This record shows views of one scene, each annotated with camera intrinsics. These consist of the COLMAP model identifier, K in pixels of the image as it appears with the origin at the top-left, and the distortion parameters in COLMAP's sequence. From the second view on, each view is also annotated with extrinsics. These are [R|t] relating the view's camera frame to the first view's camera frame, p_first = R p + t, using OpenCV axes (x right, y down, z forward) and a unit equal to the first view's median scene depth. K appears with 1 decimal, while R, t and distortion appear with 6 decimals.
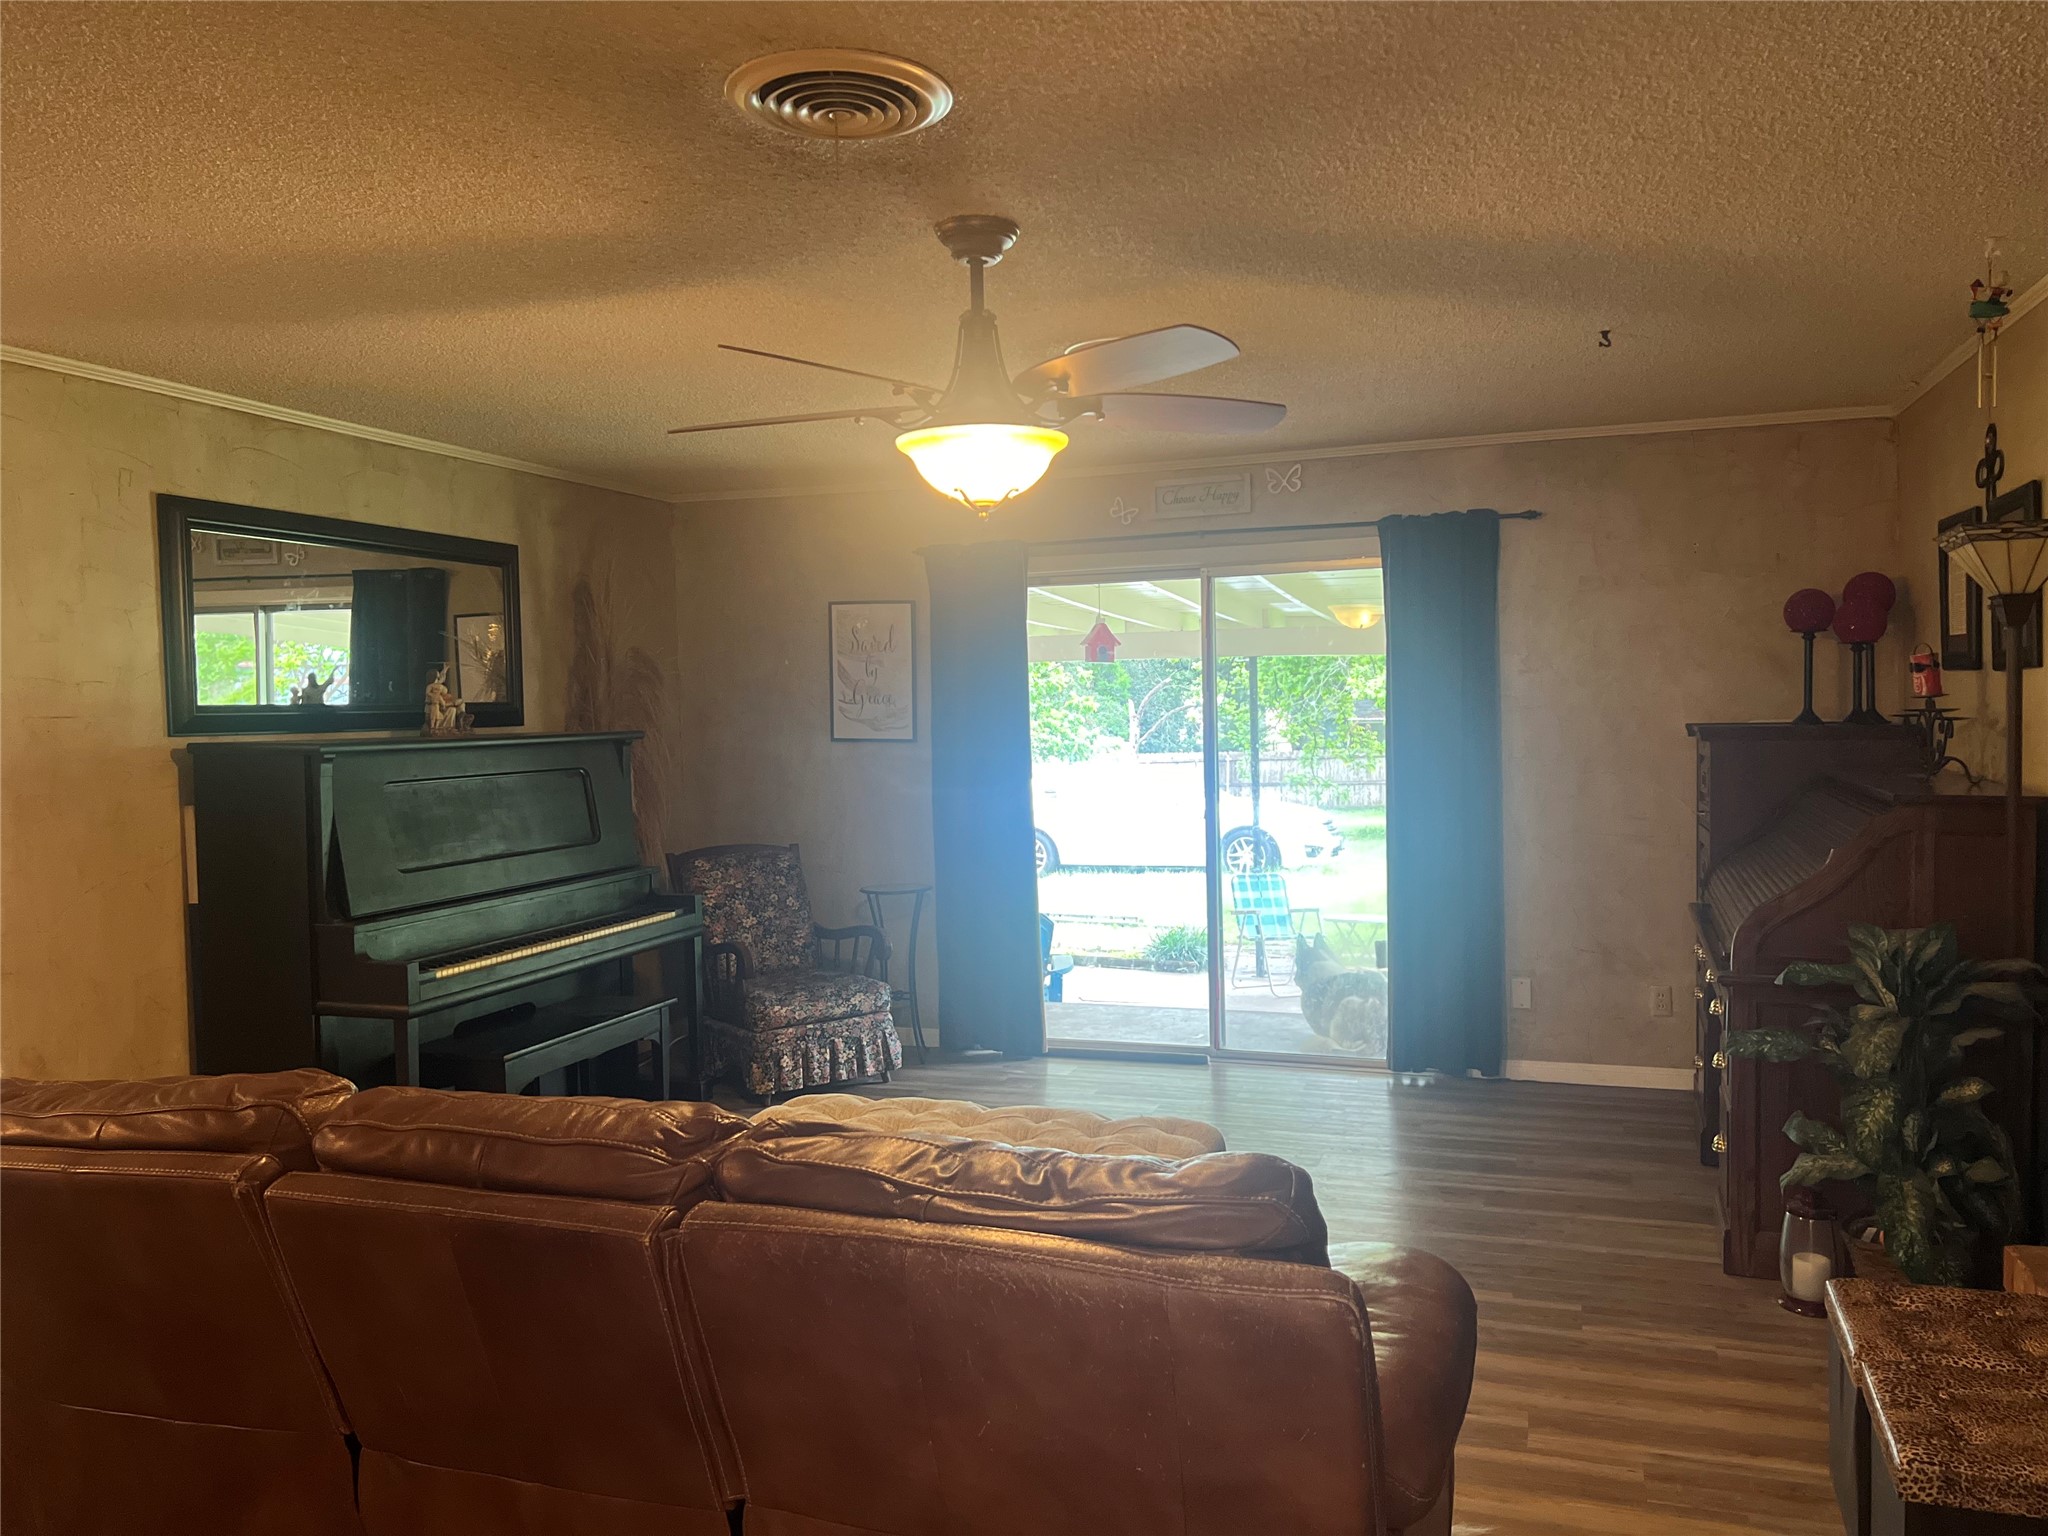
lens RADIAL K [[1533.9, 0, 1024.5], [0, 1533.9, 763.3], [0, 0, 1]] dist [0.054856, -0.060164]
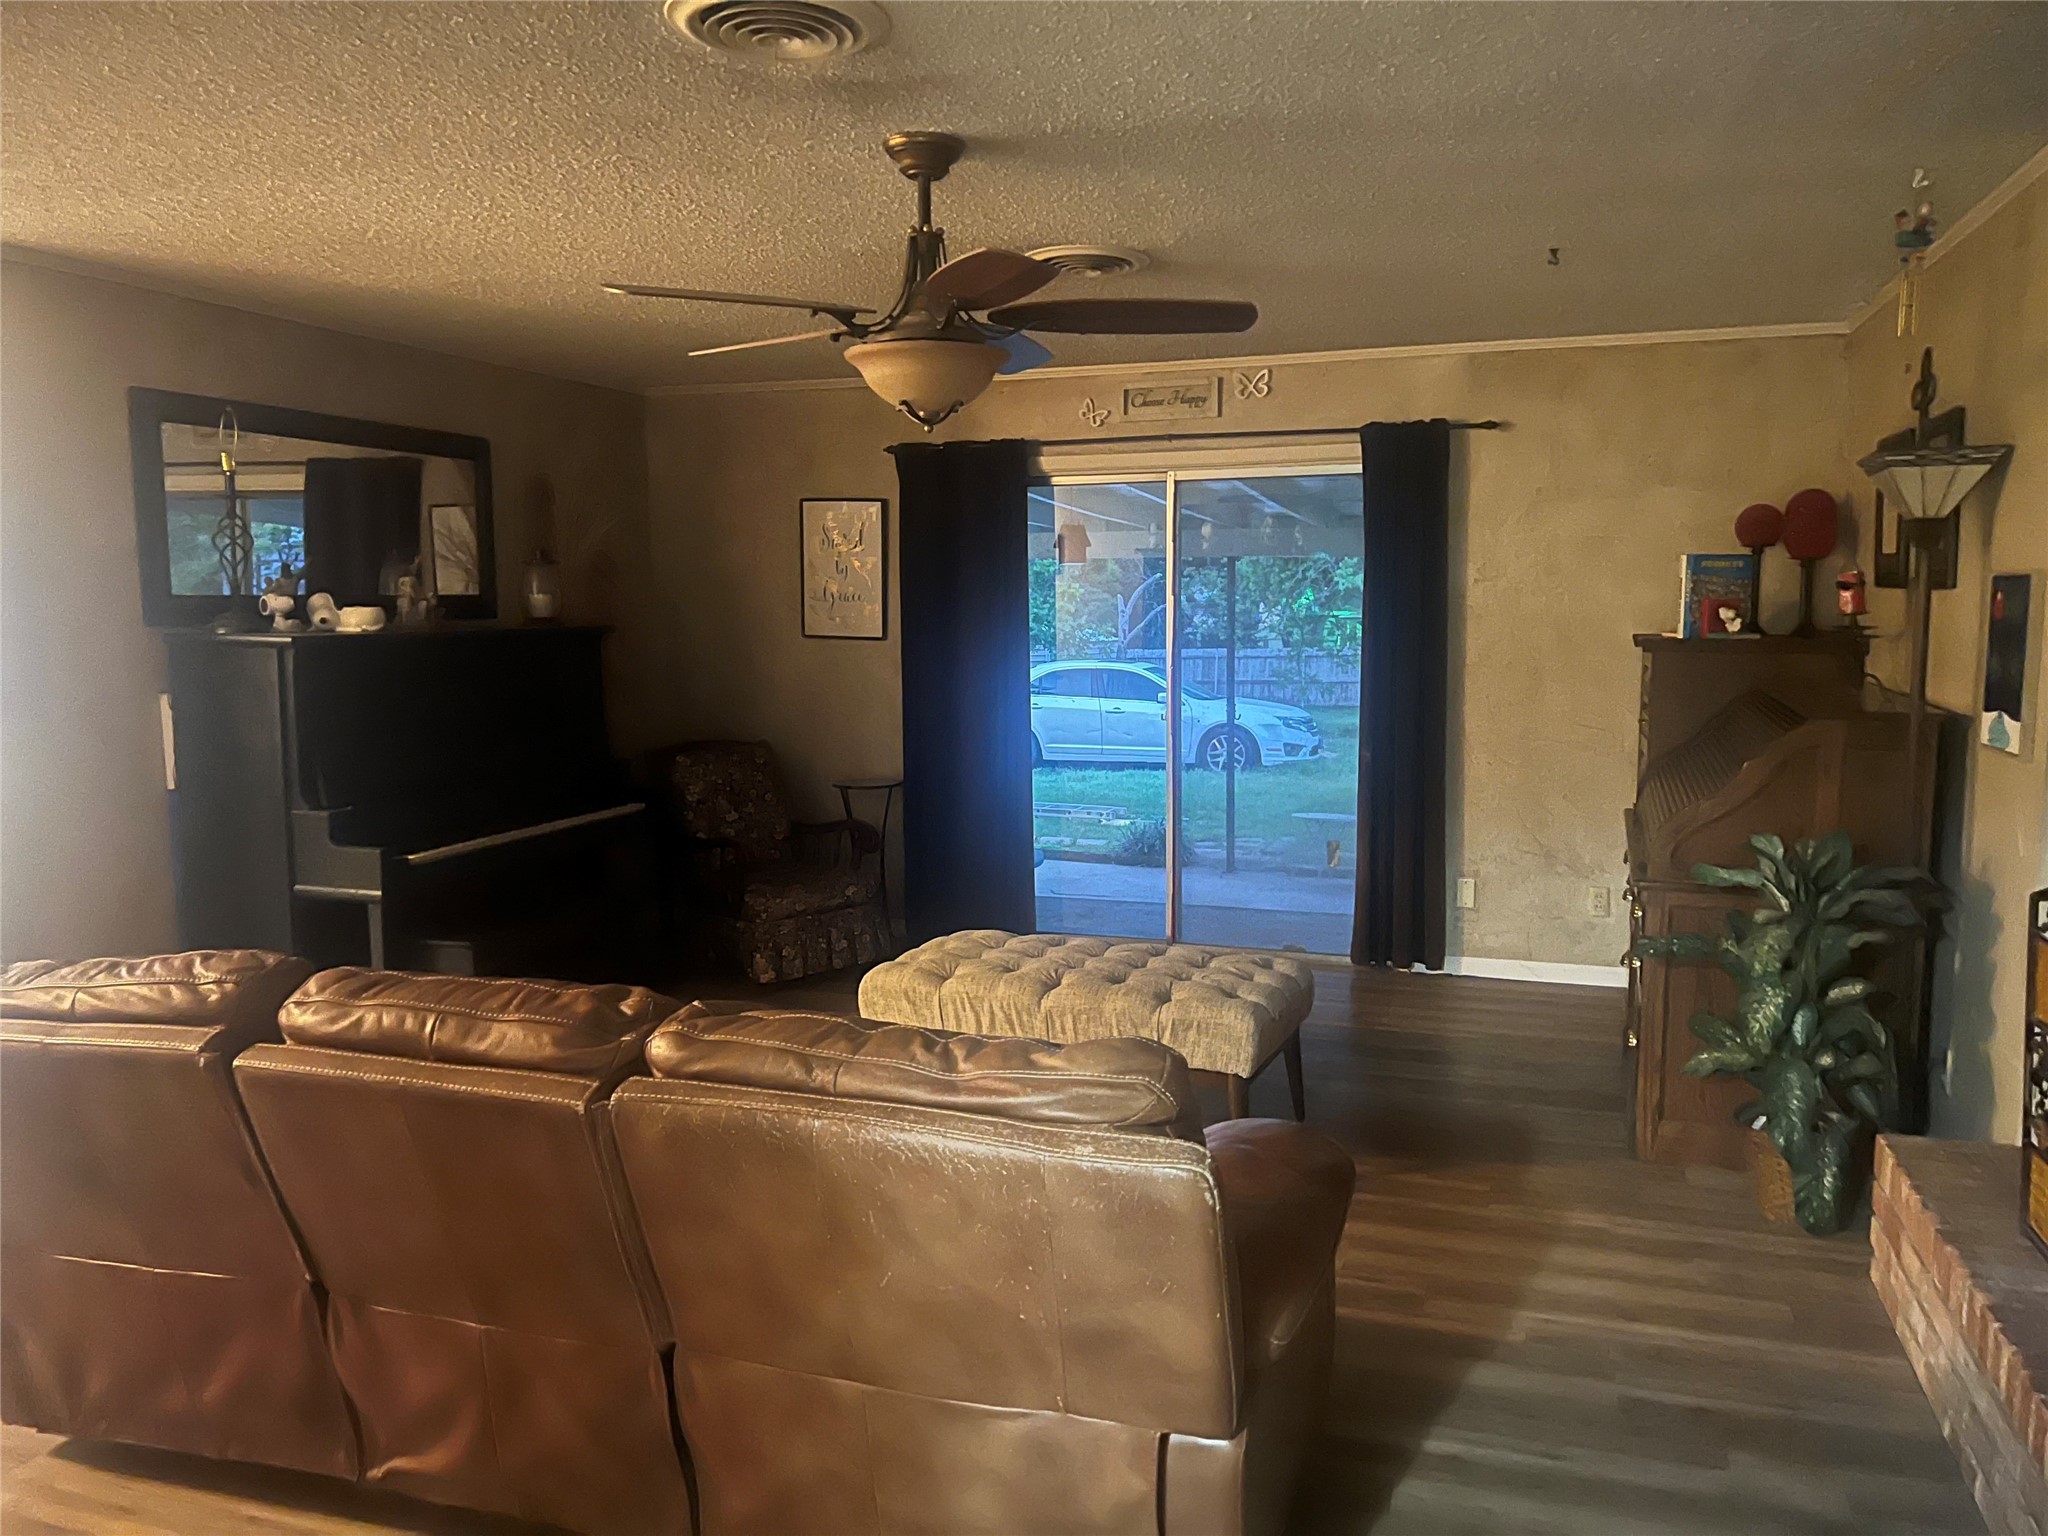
lens RADIAL K [[1533.9, 0, 1029.8], [0, 1533.9, 753.2], [0, 0, 1]] dist [0.054856, -0.060164]
pose [[0.999844, 0.015377, 0.008704, 0.021846], [-0.015901, 0.997837, 0.063779, -0.006335], [-0.007704, -0.063908, 0.997926, -0.027989]]
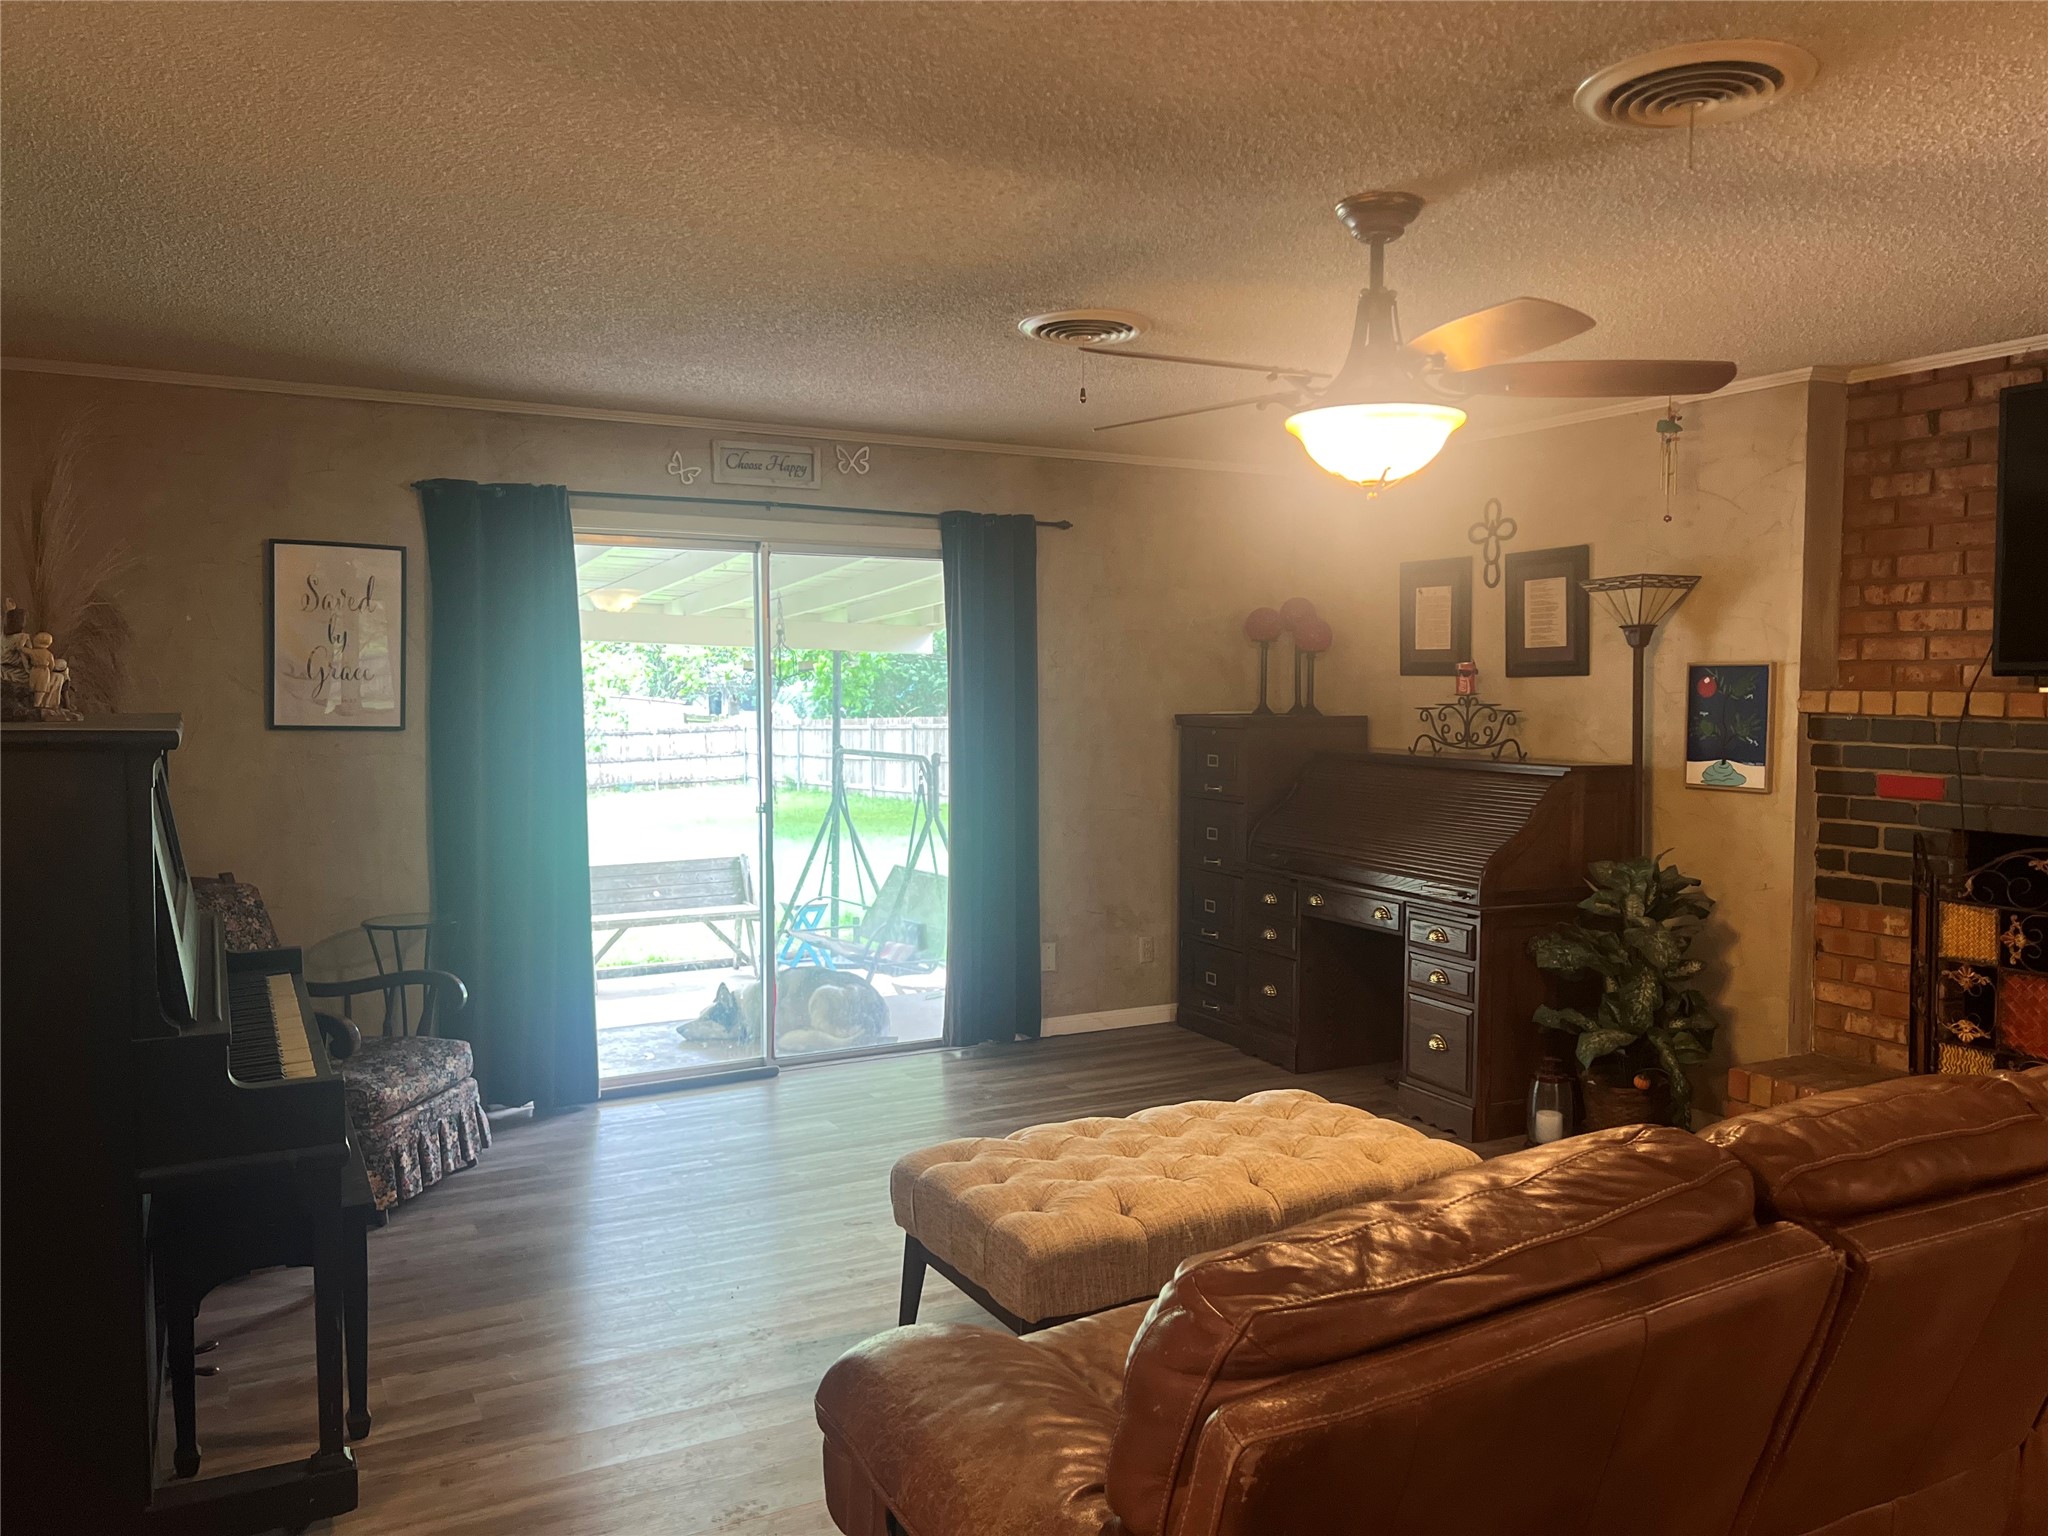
lens RADIAL K [[1533.9, 0, 1034.3], [0, 1533.9, 763.6], [0, 0, 1]] dist [0.054856, -0.060164]
pose [[0.676187, -0.016930, 0.736536, -0.567976], [0.011864, 0.999857, 0.012091, -0.003600], [-0.736635, 0.000563, 0.676291, 0.308338]]
